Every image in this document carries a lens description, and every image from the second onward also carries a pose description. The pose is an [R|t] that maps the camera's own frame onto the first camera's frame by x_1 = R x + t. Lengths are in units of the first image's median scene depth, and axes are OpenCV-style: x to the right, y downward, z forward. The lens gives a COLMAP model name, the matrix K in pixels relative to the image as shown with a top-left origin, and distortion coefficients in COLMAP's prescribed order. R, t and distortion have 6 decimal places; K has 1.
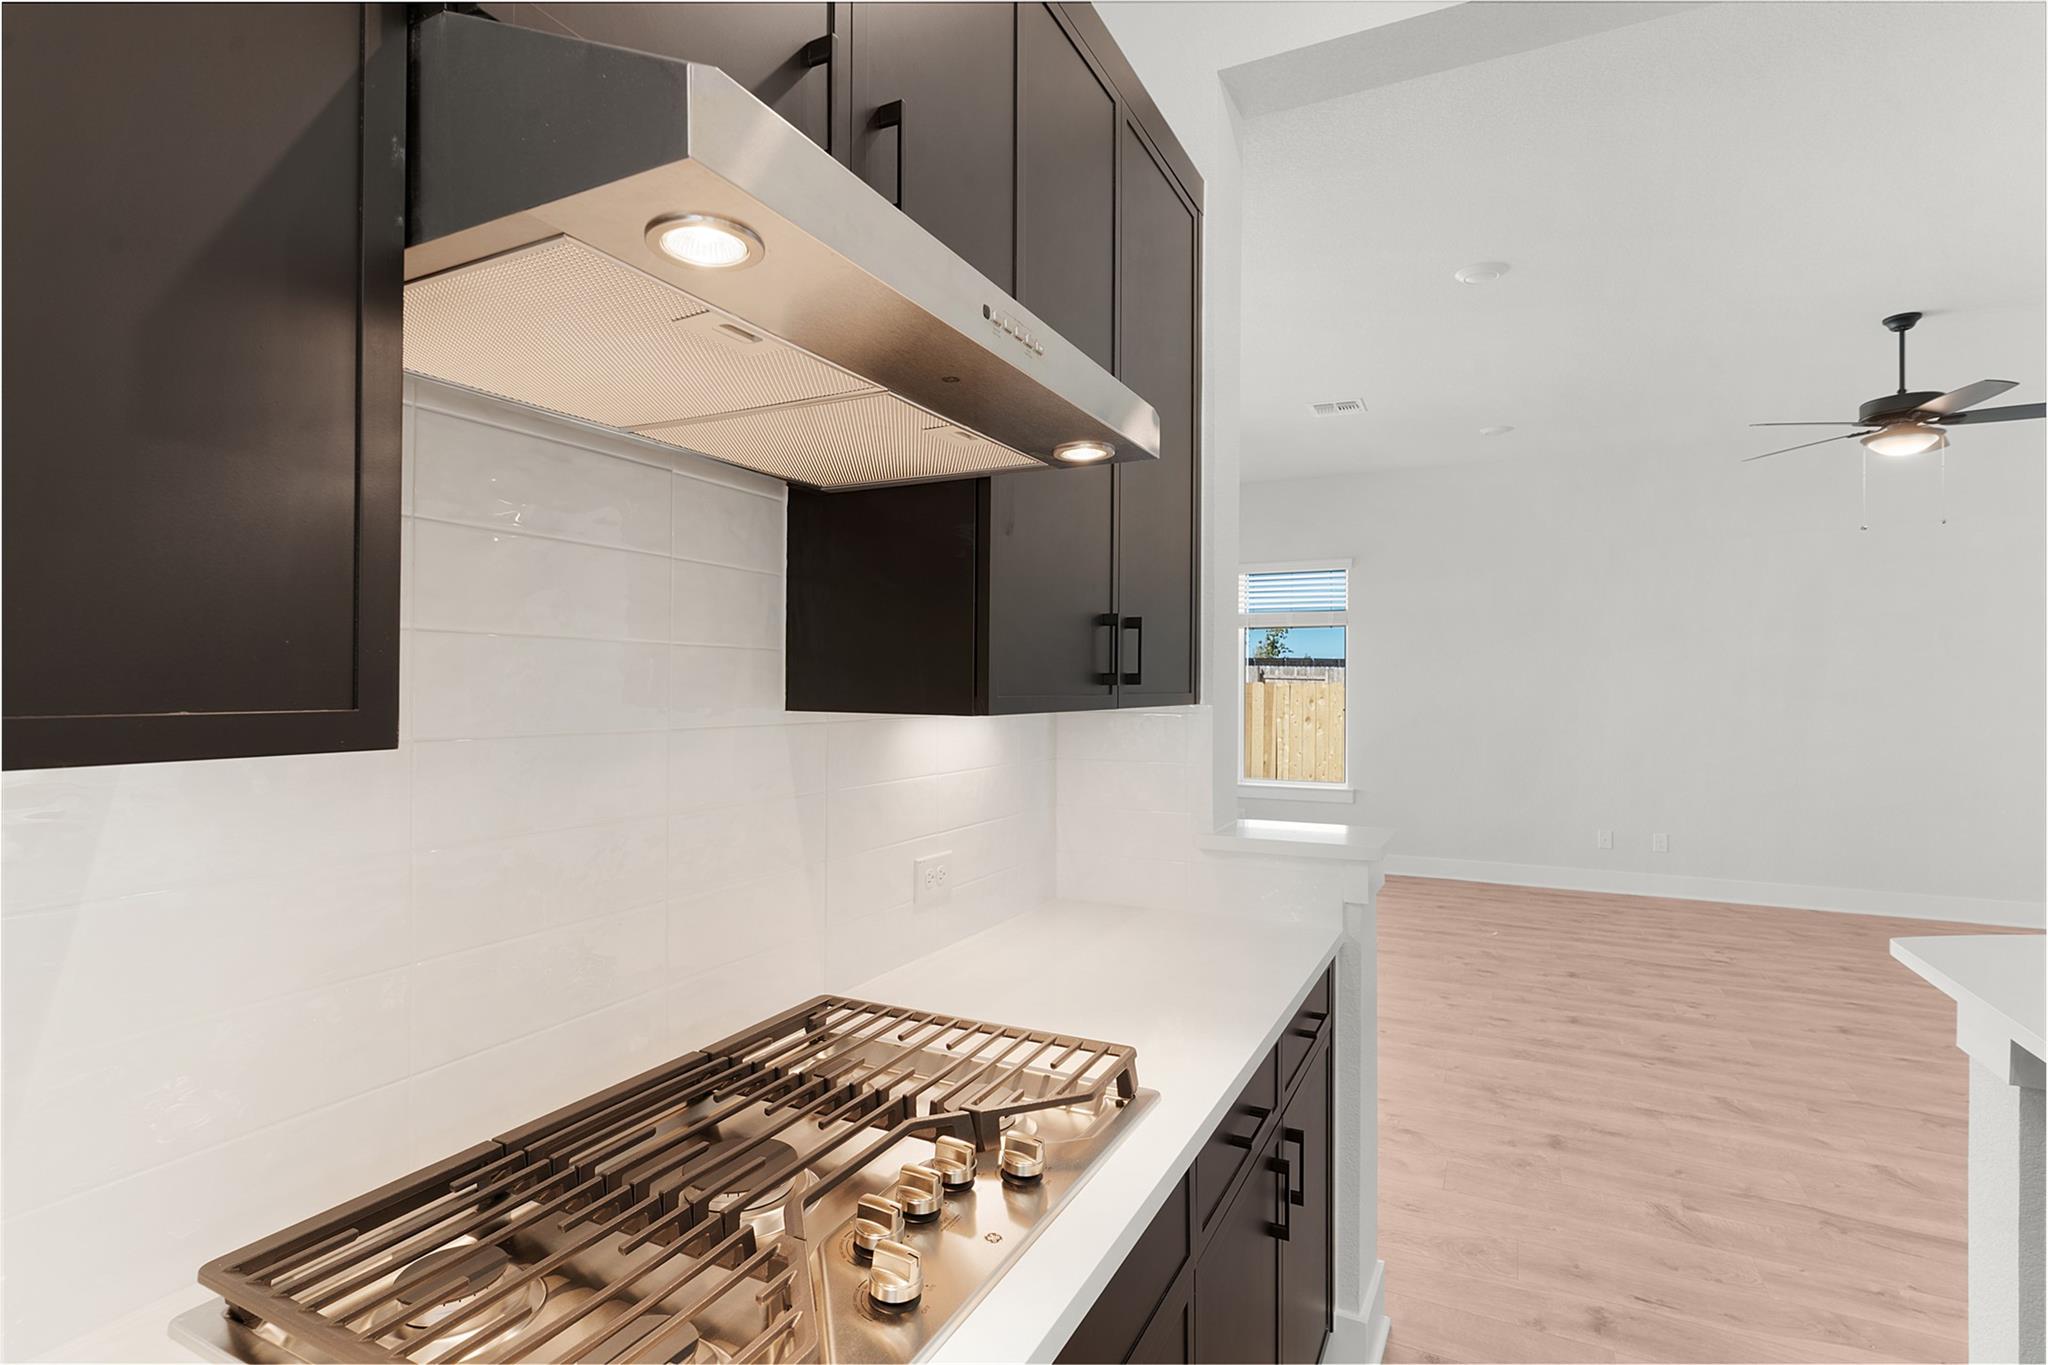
lens RADIAL K [[1001.9, 0, 1041.5], [0, 1001.9, 687.3], [0, 0, 1]] dist [0.004939, 0.000144]
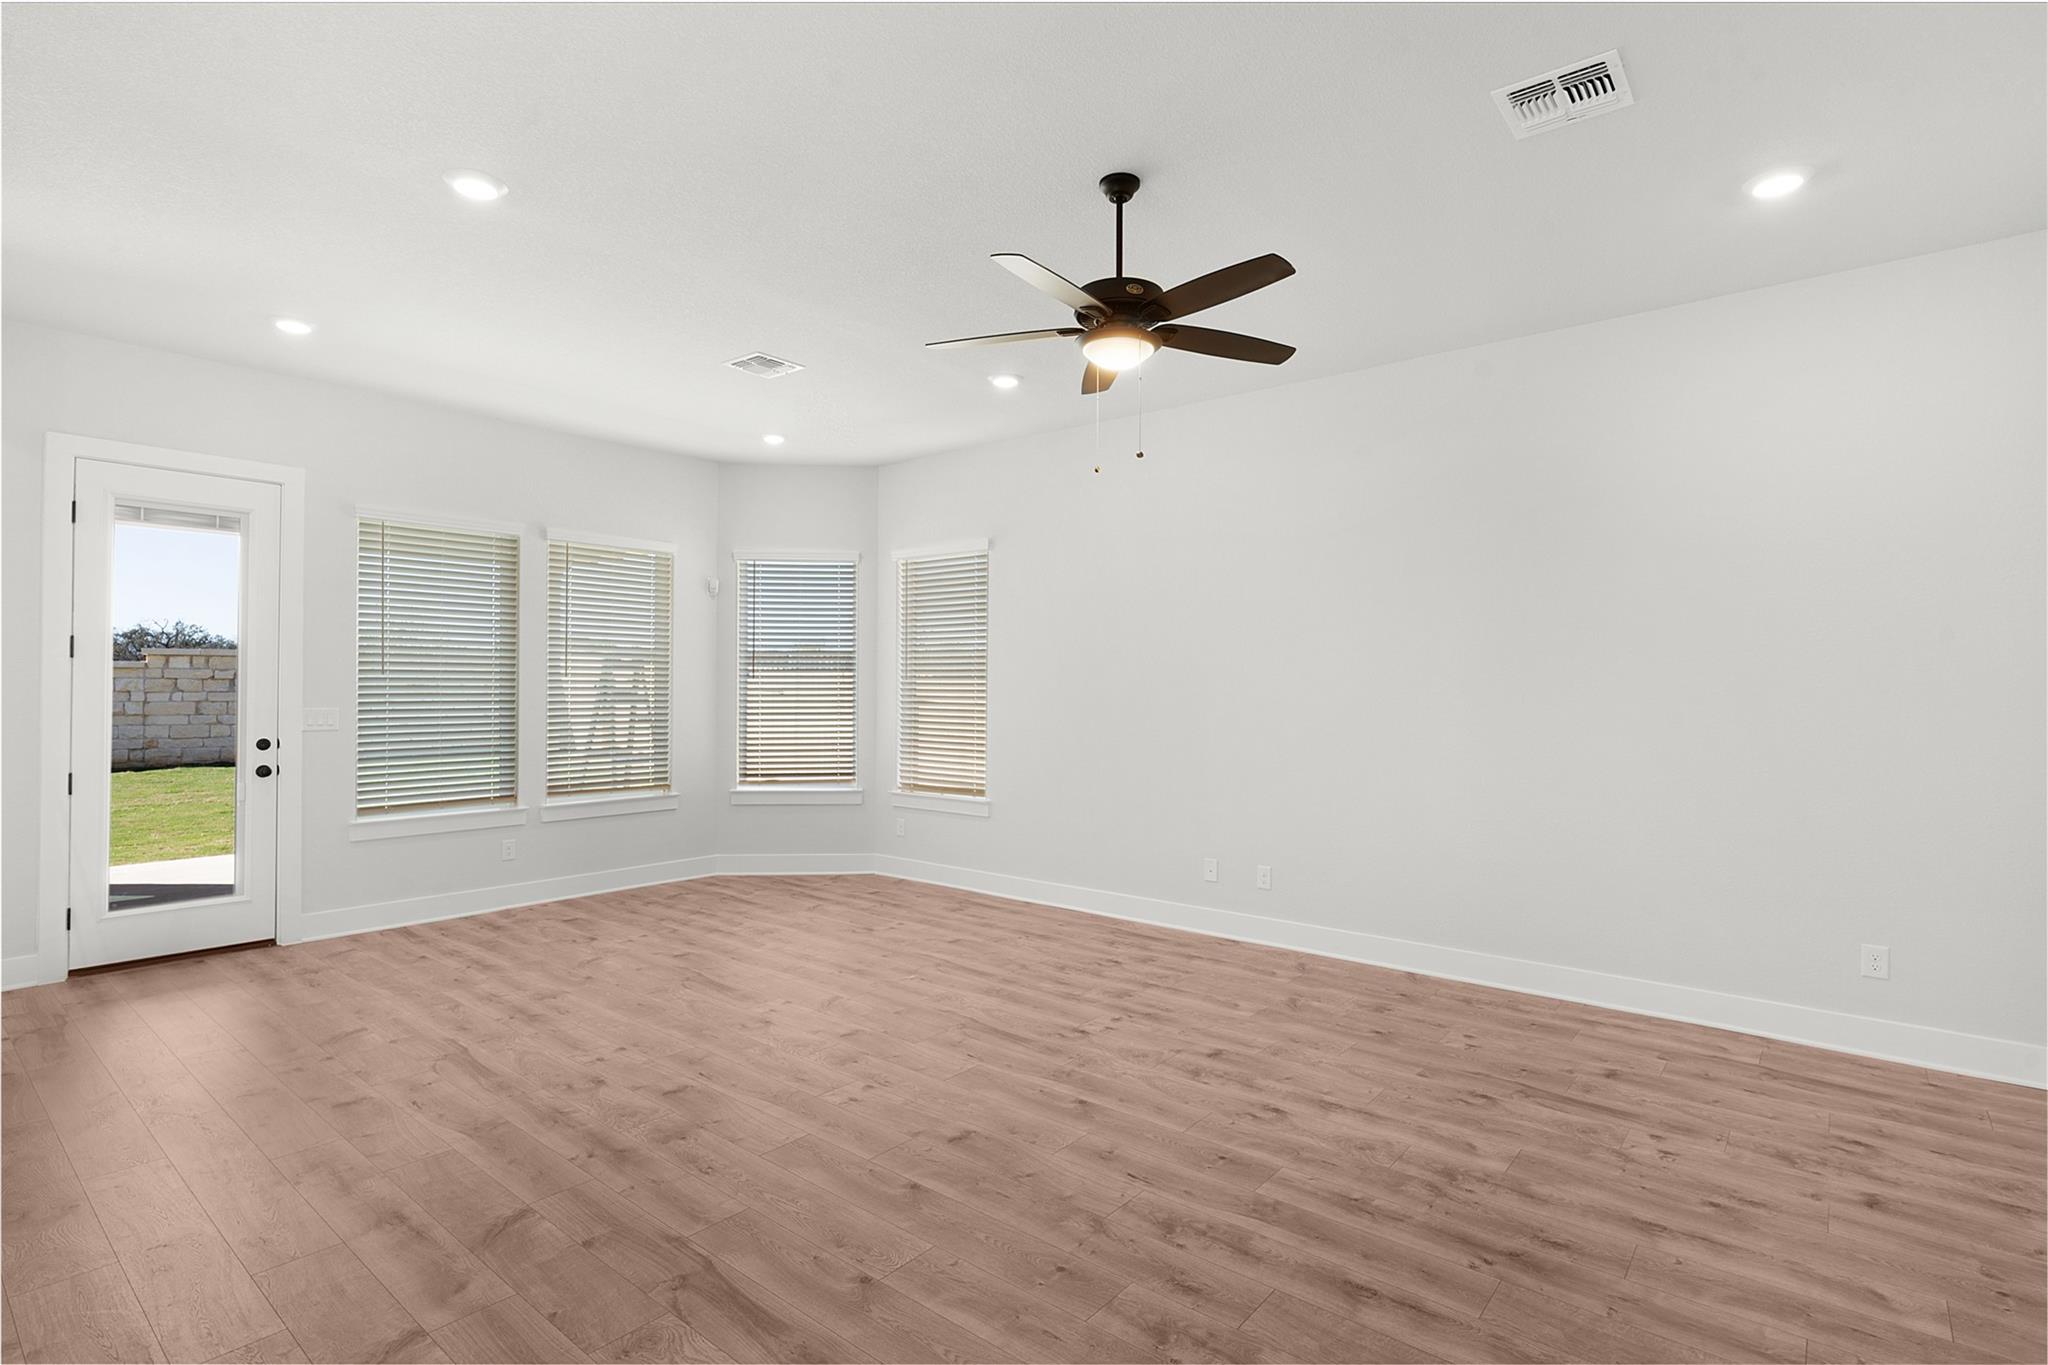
lens RADIAL K [[1001.9, 0, 1021.9], [0, 1001.9, 681.3], [0, 0, 1]] dist [0.004939, 0.000144]
pose [[0.972817, -0.002078, -0.231567, 1.007136], [-0.003723, 0.999690, -0.024614, 0.026425], [0.231547, 0.024807, 0.972507, 0.290388]]
